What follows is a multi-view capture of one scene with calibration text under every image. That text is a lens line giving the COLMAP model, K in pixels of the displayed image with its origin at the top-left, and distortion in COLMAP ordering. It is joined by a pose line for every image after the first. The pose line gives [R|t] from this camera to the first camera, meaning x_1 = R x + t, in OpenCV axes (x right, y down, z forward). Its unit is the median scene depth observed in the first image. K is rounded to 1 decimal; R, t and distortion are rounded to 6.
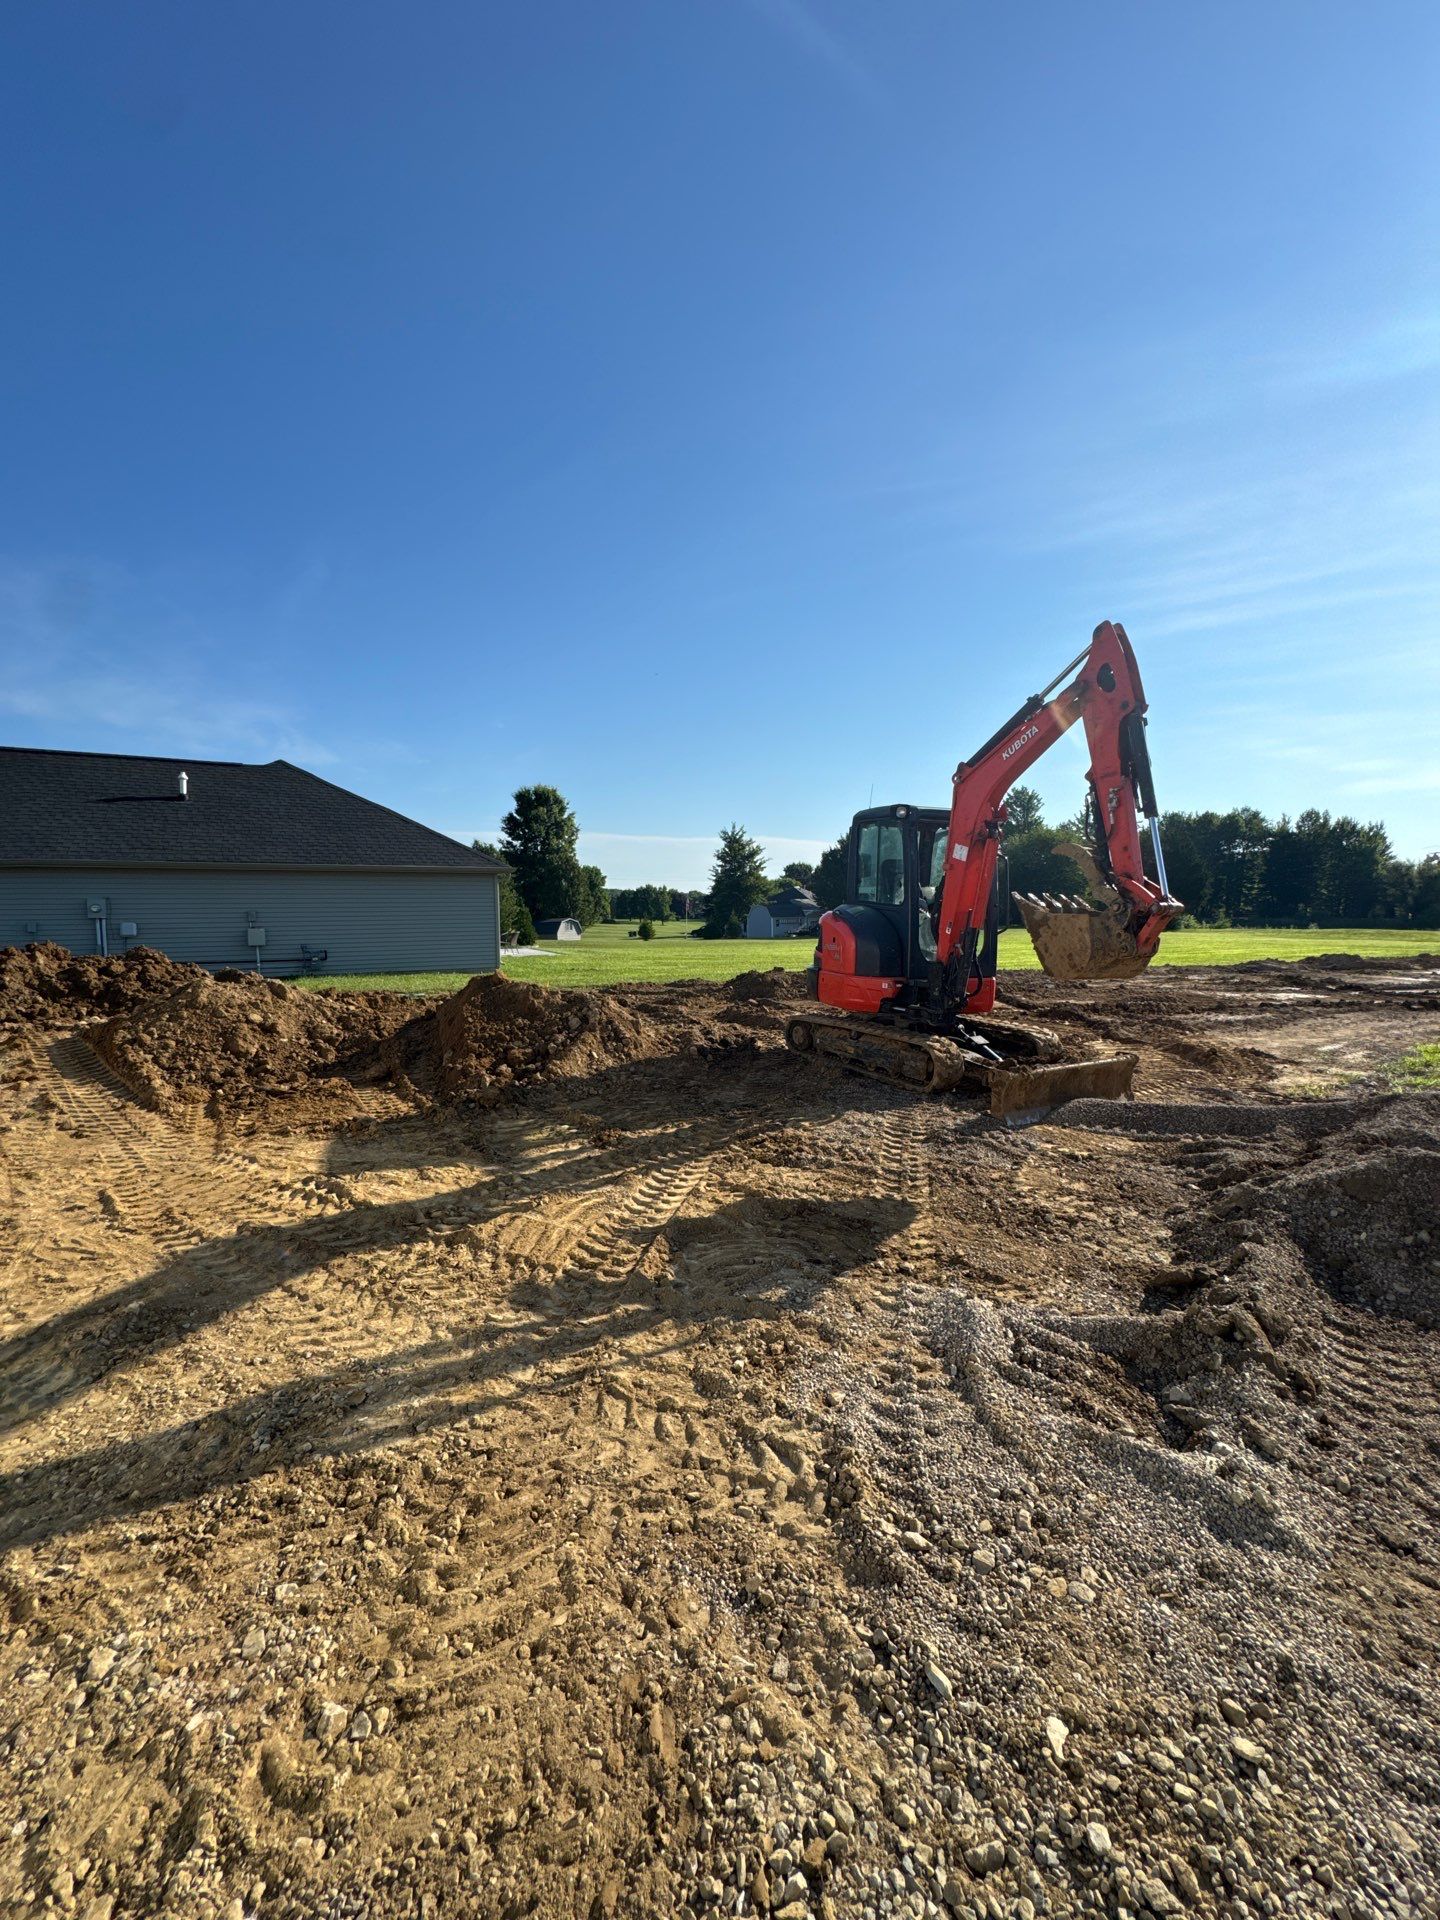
lens RADIAL K [[766.9, 0, 716.8], [0, 766.9, 961.3], [0, 0, 1]] dist [-0.004708, 0.000888]
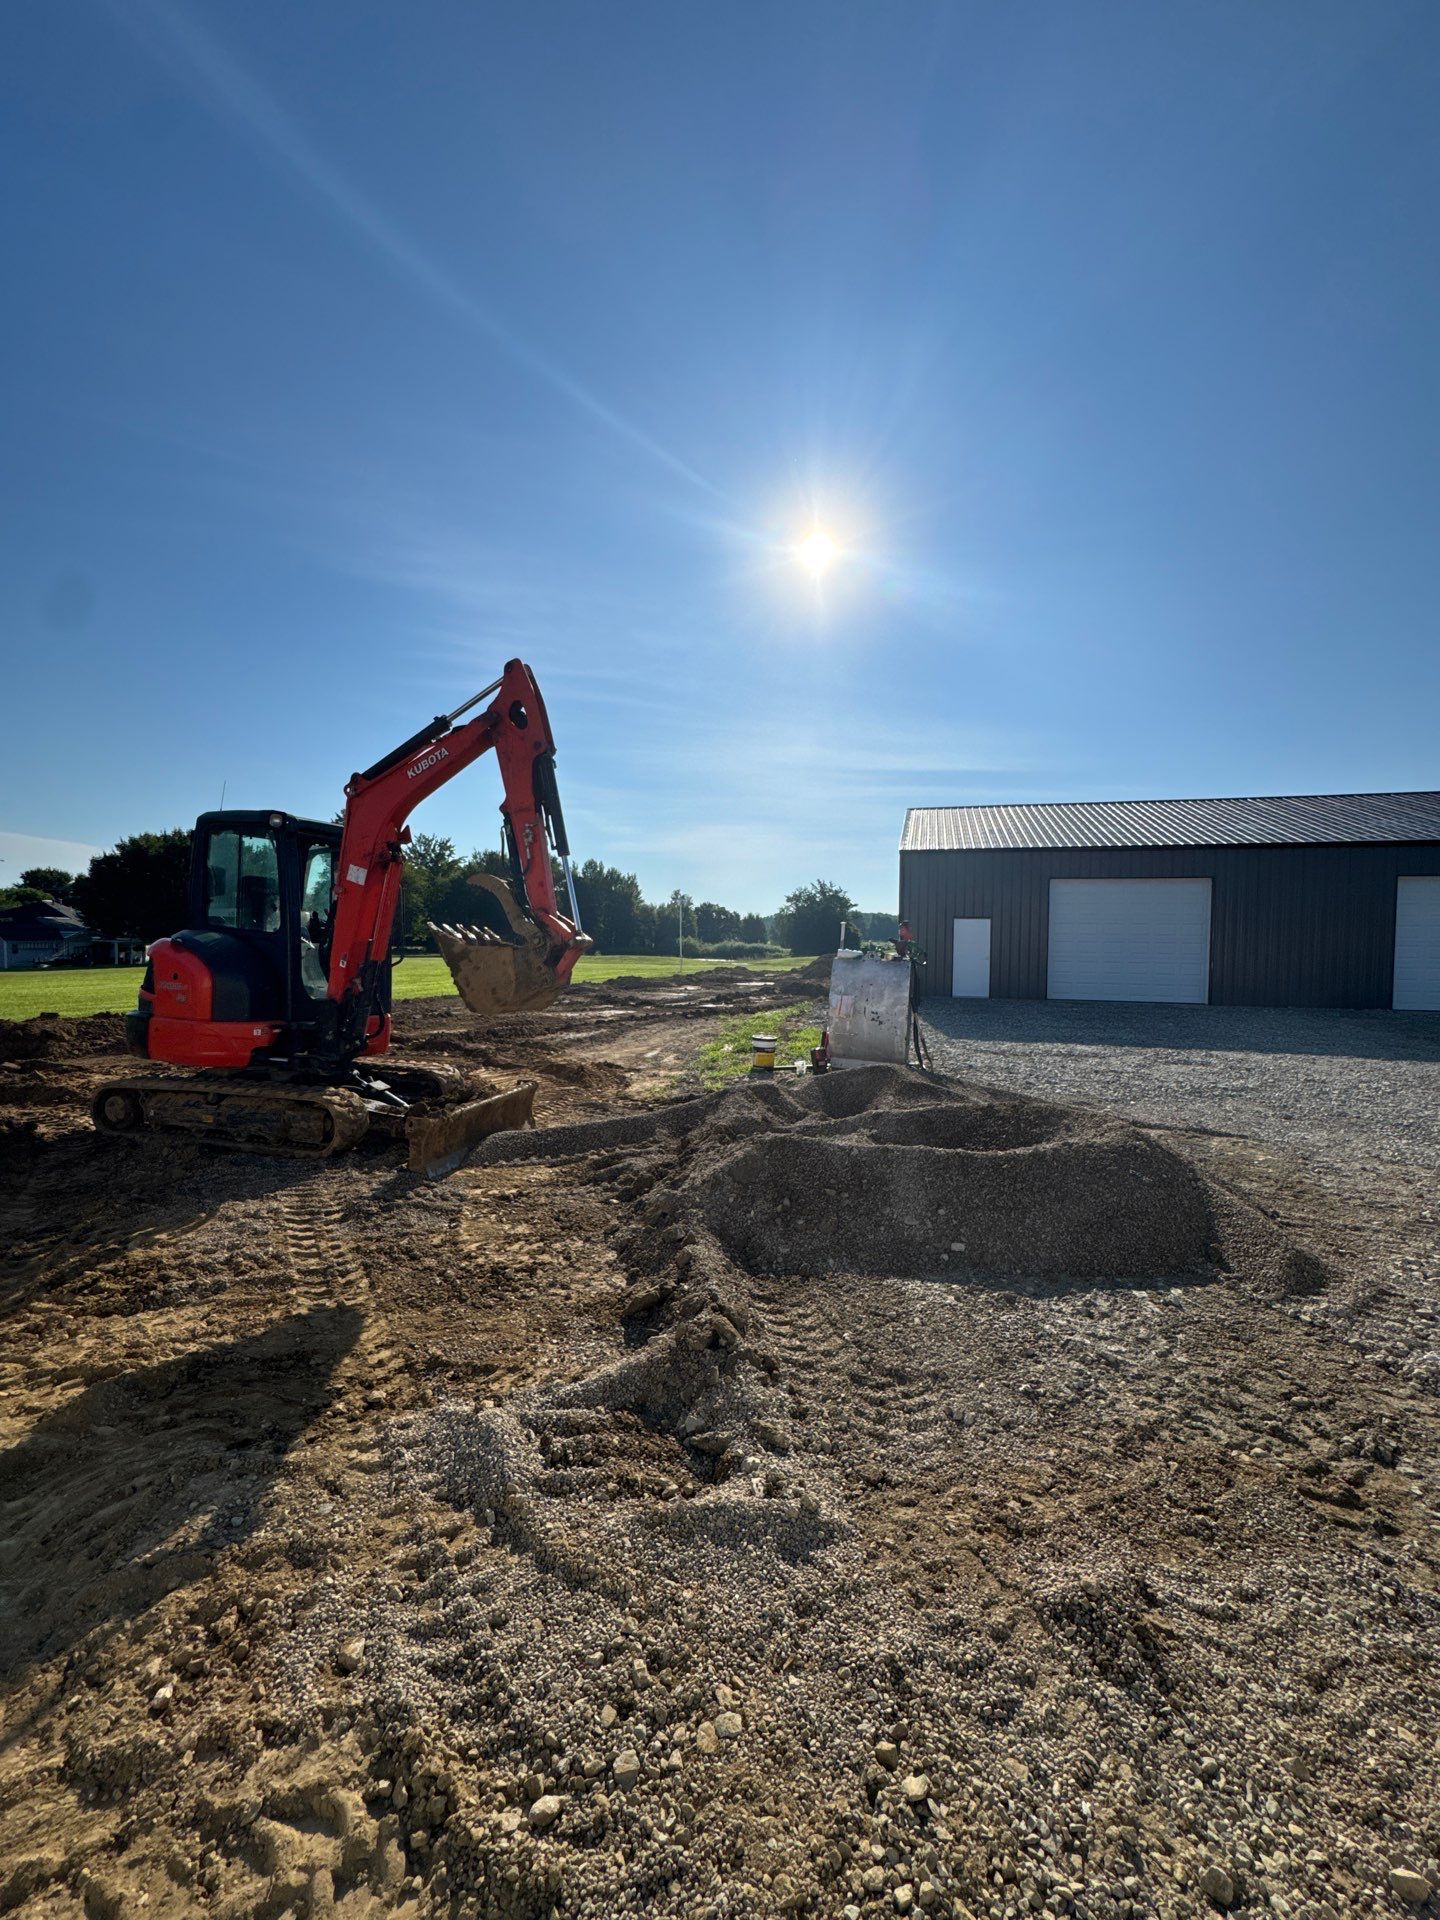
lens RADIAL K [[766.9, 0, 722.8], [0, 766.9, 959.2], [0, 0, 1]] dist [-0.004708, 0.000888]
pose [[0.673456, -0.005208, 0.739209, -0.072551], [0.032627, 0.999210, -0.022685, -0.016747], [-0.738507, 0.039396, 0.673094, 0.153385]]
